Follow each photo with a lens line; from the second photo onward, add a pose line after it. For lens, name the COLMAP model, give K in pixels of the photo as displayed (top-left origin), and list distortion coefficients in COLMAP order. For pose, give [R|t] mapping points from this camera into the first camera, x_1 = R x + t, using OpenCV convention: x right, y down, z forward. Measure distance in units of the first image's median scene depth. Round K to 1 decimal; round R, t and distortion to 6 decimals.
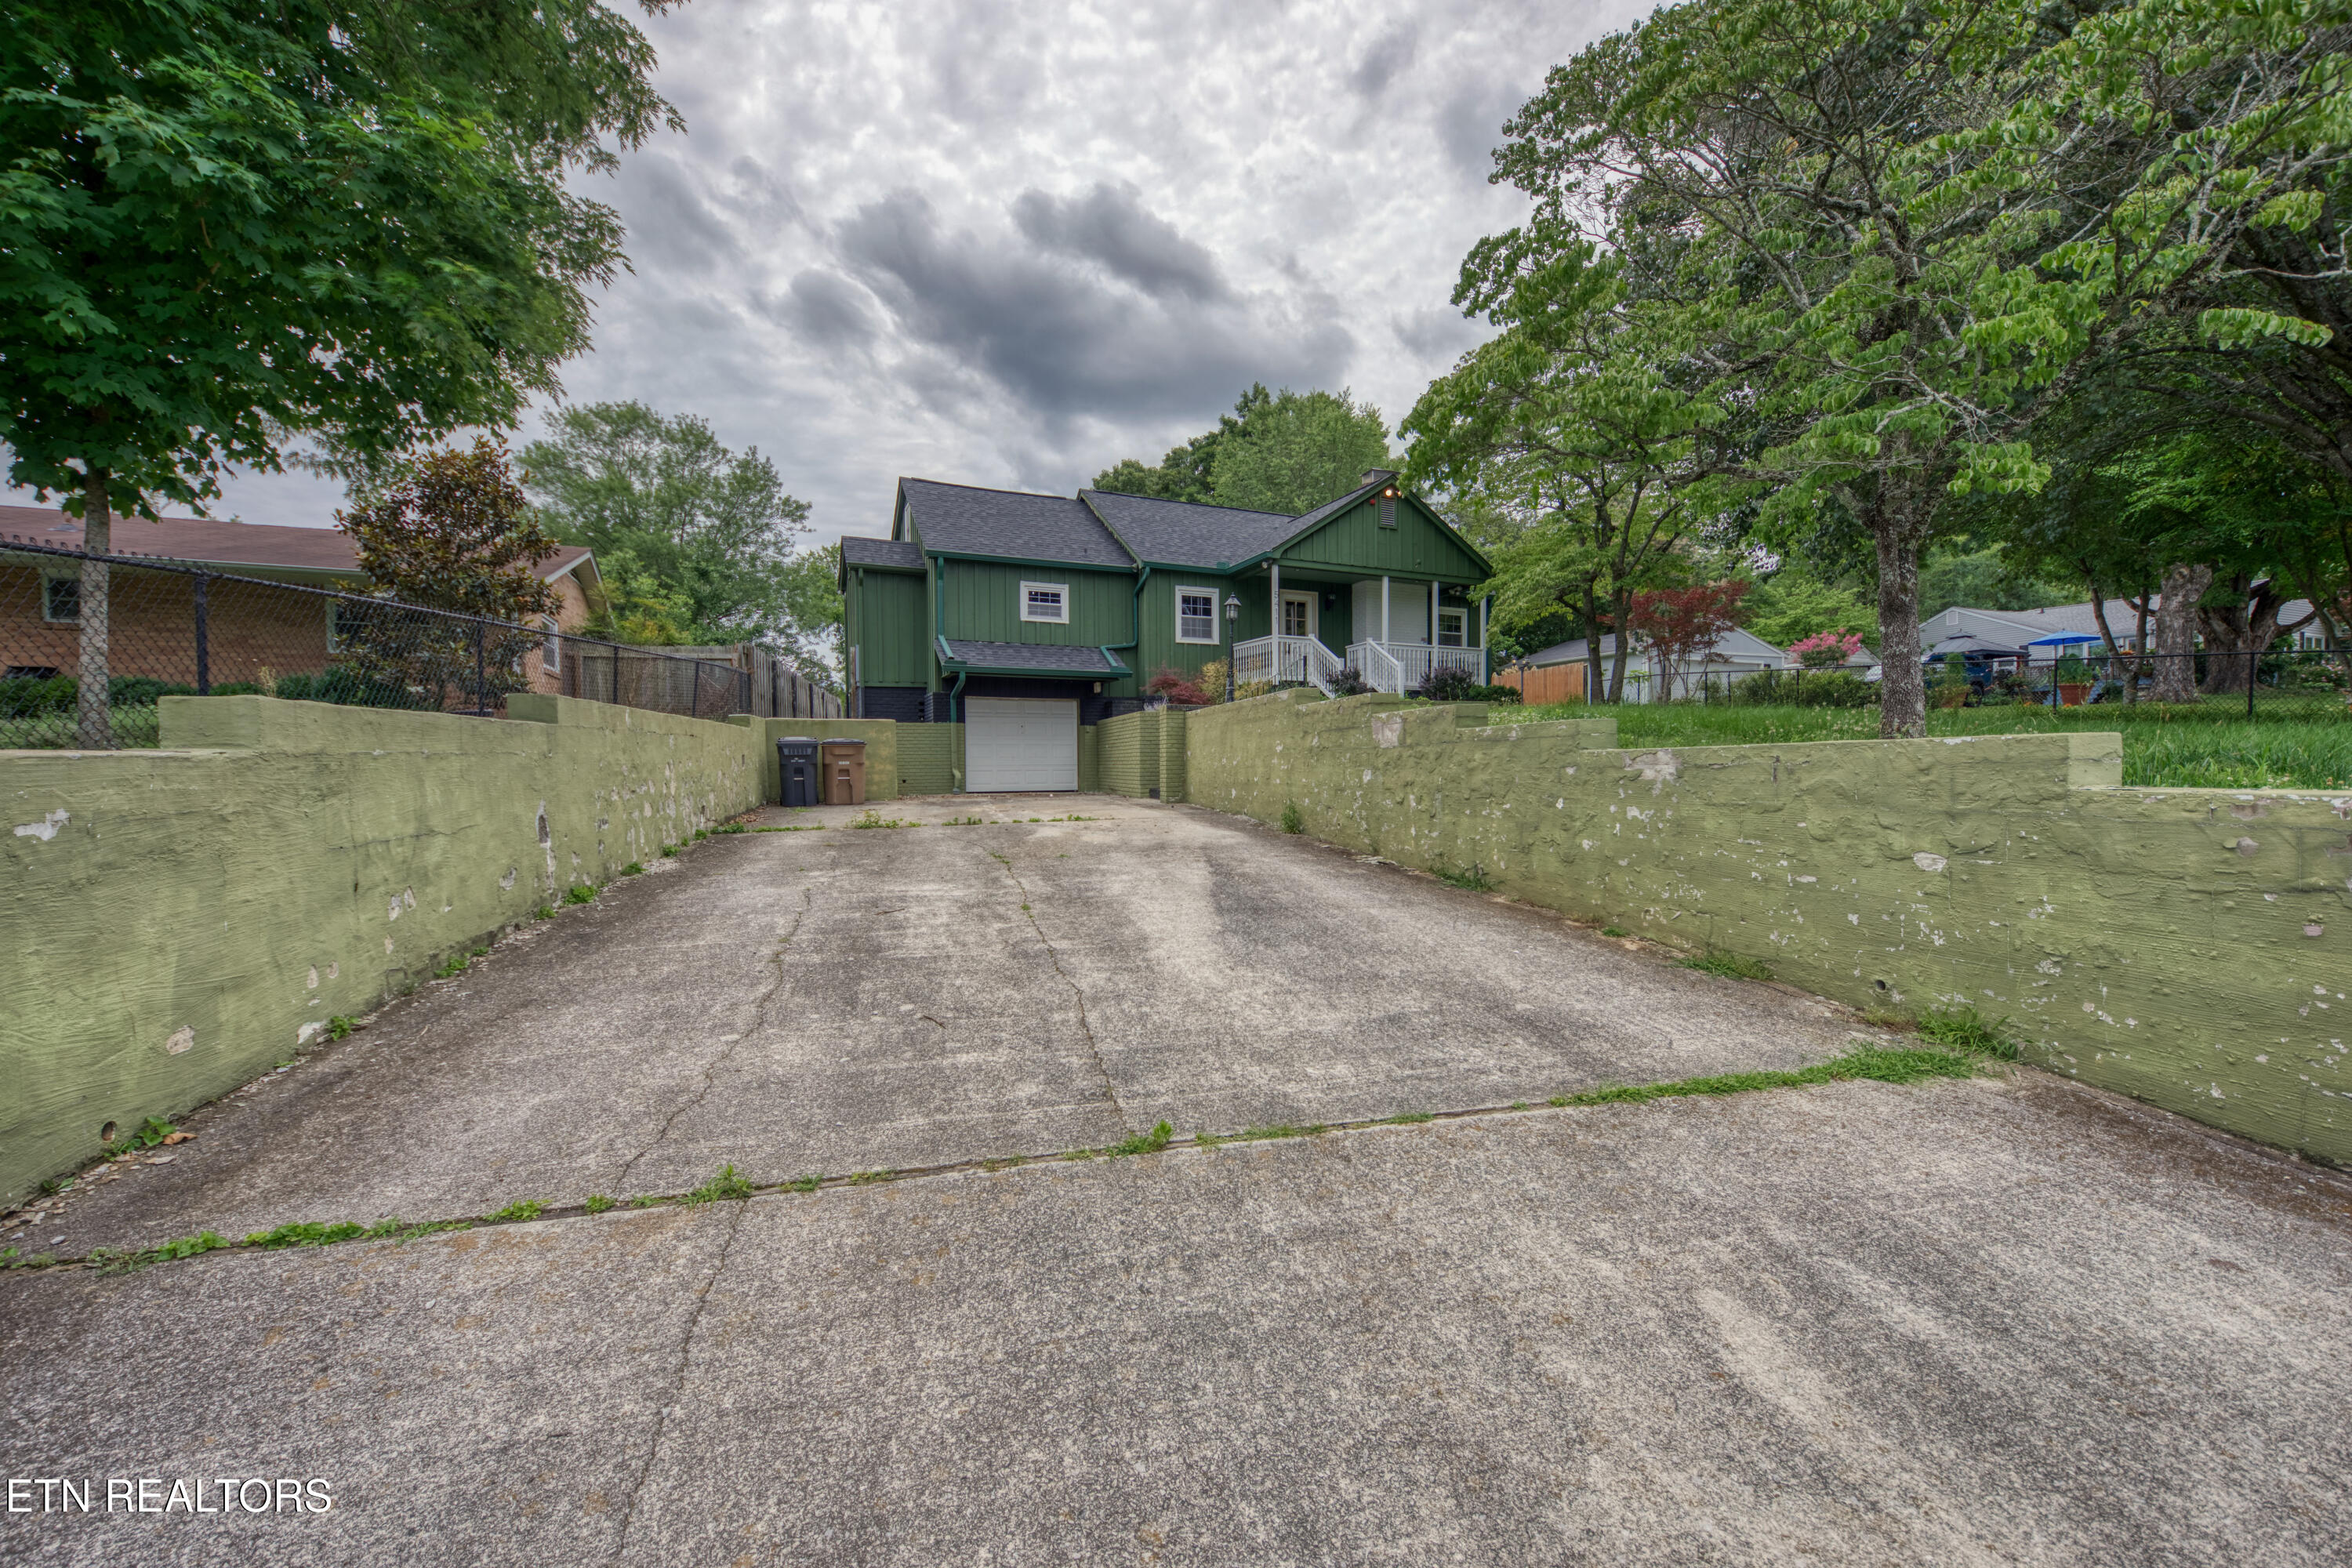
lens RADIAL K [[955.3, 0, 1176.2], [0, 955.3, 780.6], [0, 0, 1]] dist [0.011086, -0.001647]
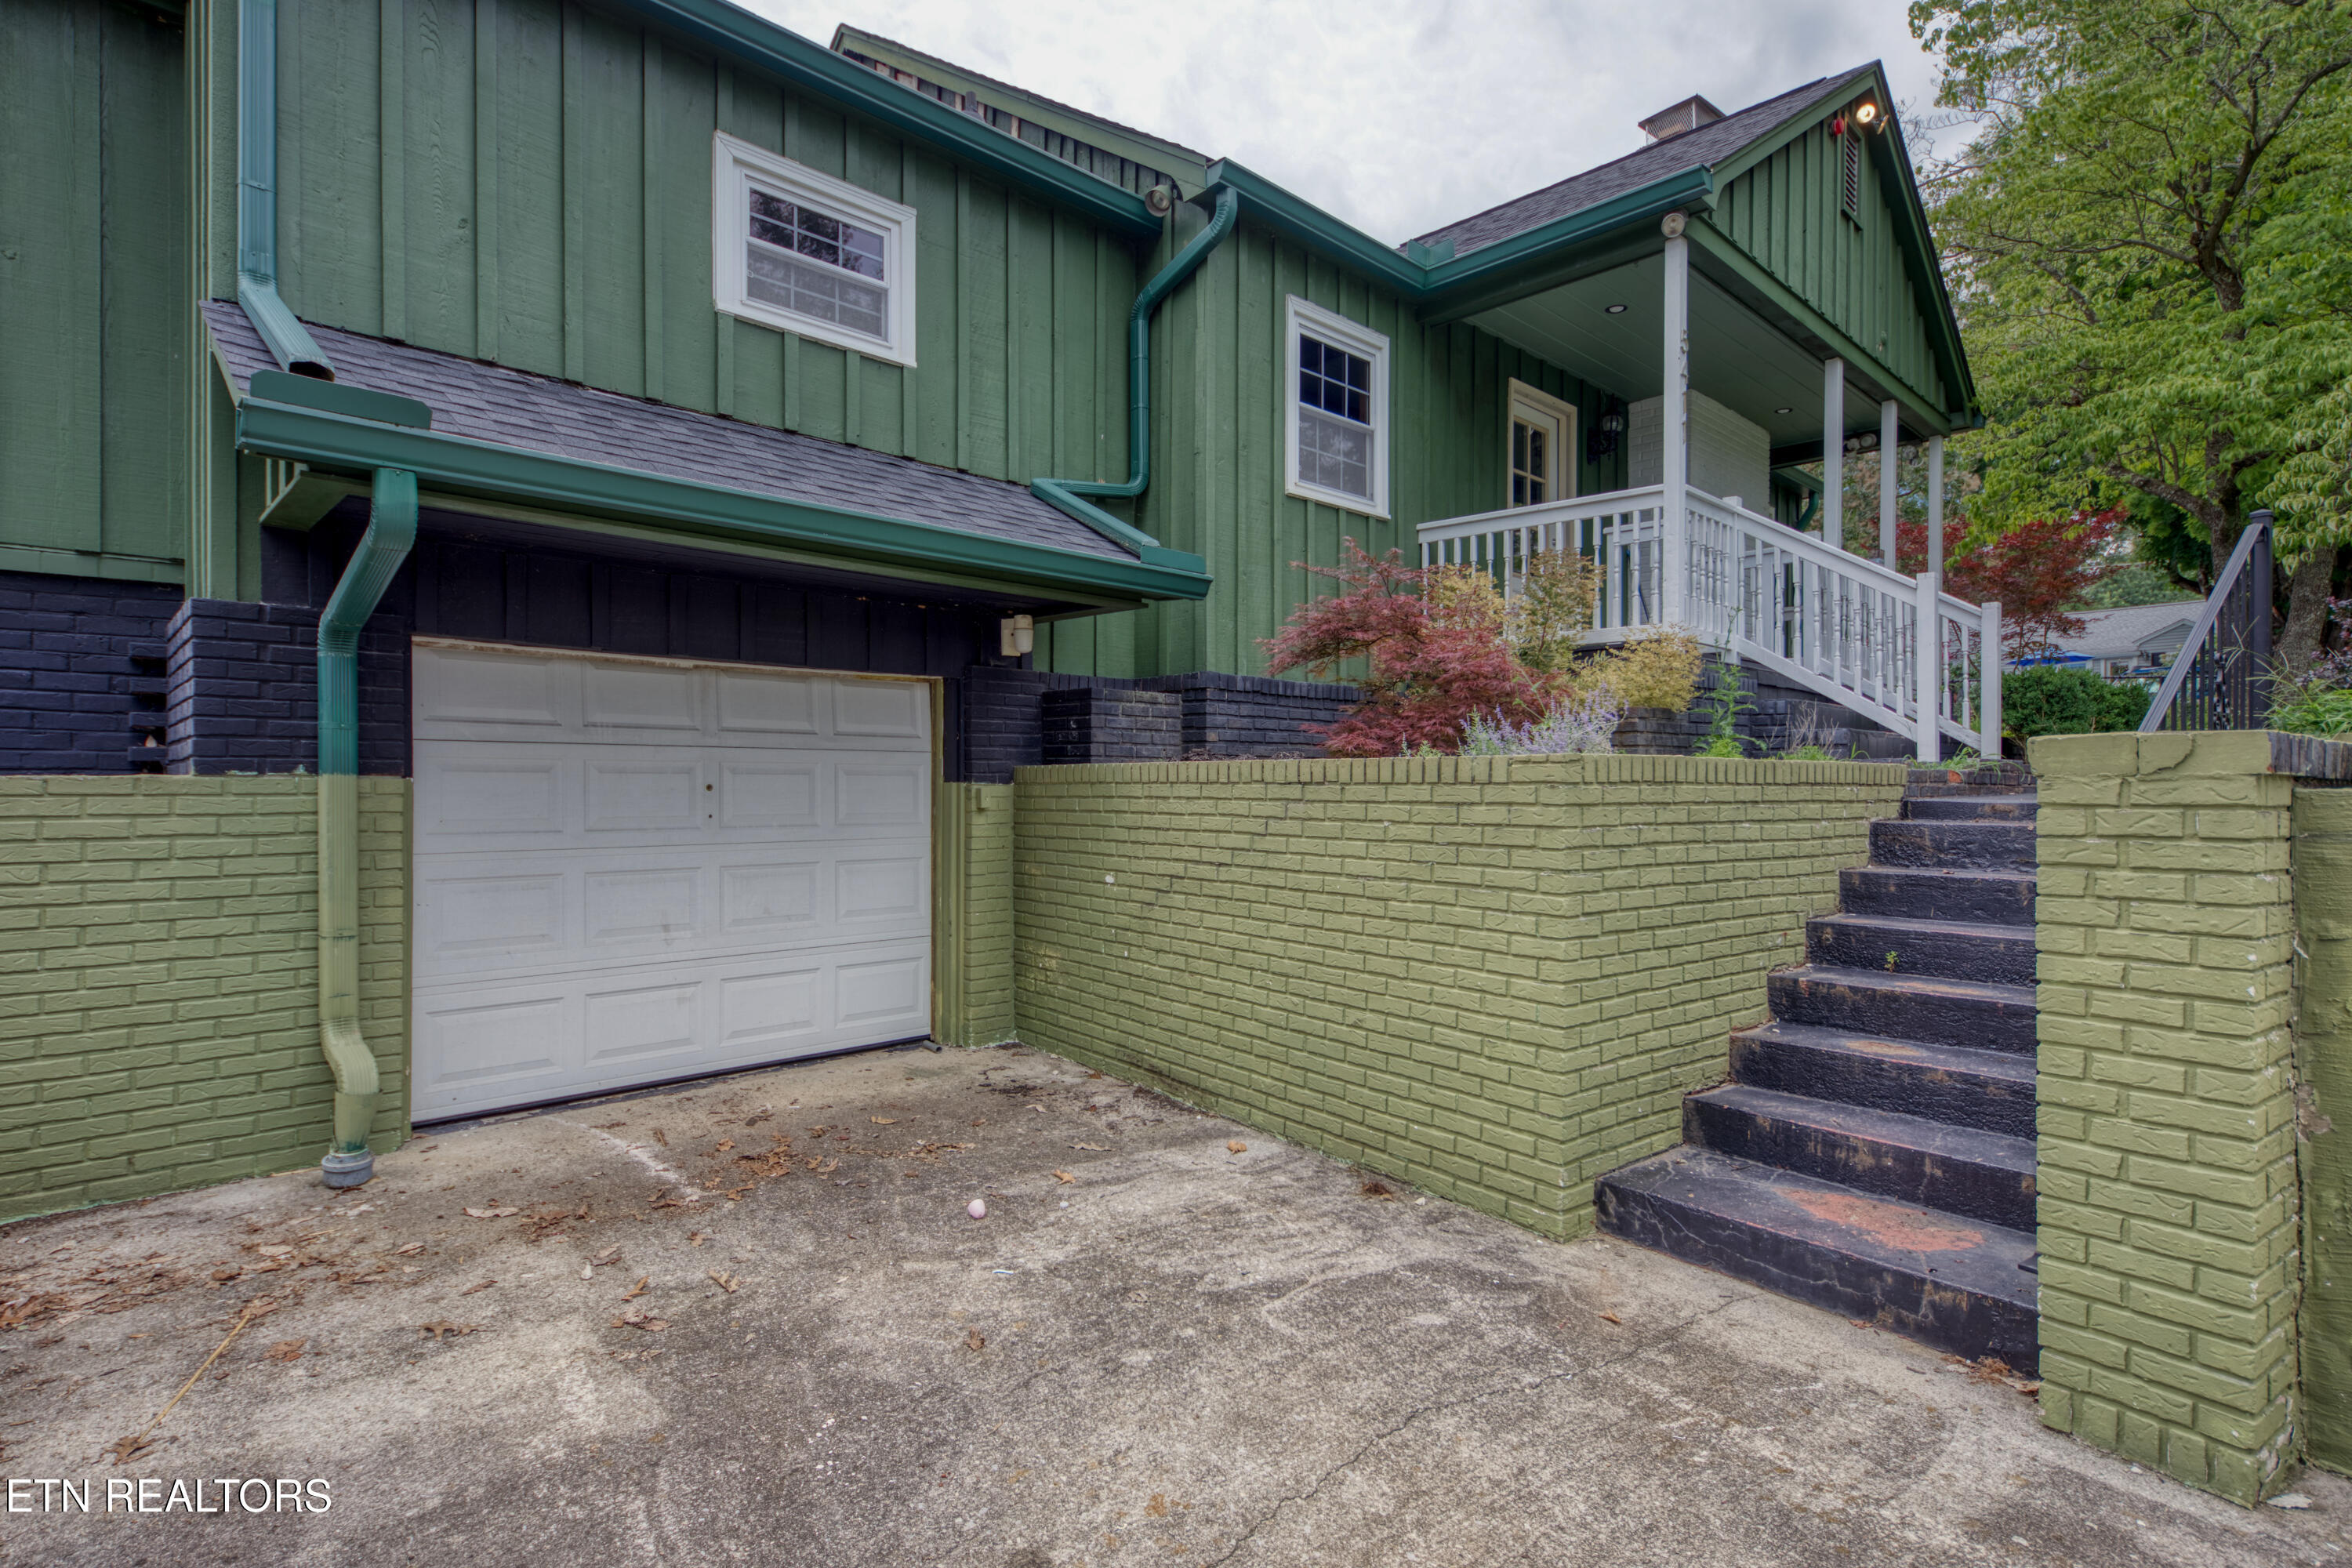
lens RADIAL K [[1189.2, 0, 1194.1], [0, 1189.2, 783.4], [0, 0, 1]] dist [0.021880, -0.000022]
pose [[0.936970, 0.013800, 0.349136, -0.383061], [-0.010860, 0.999887, -0.010378, -0.140265], [-0.349240, 0.005932, 0.937015, 1.746289]]
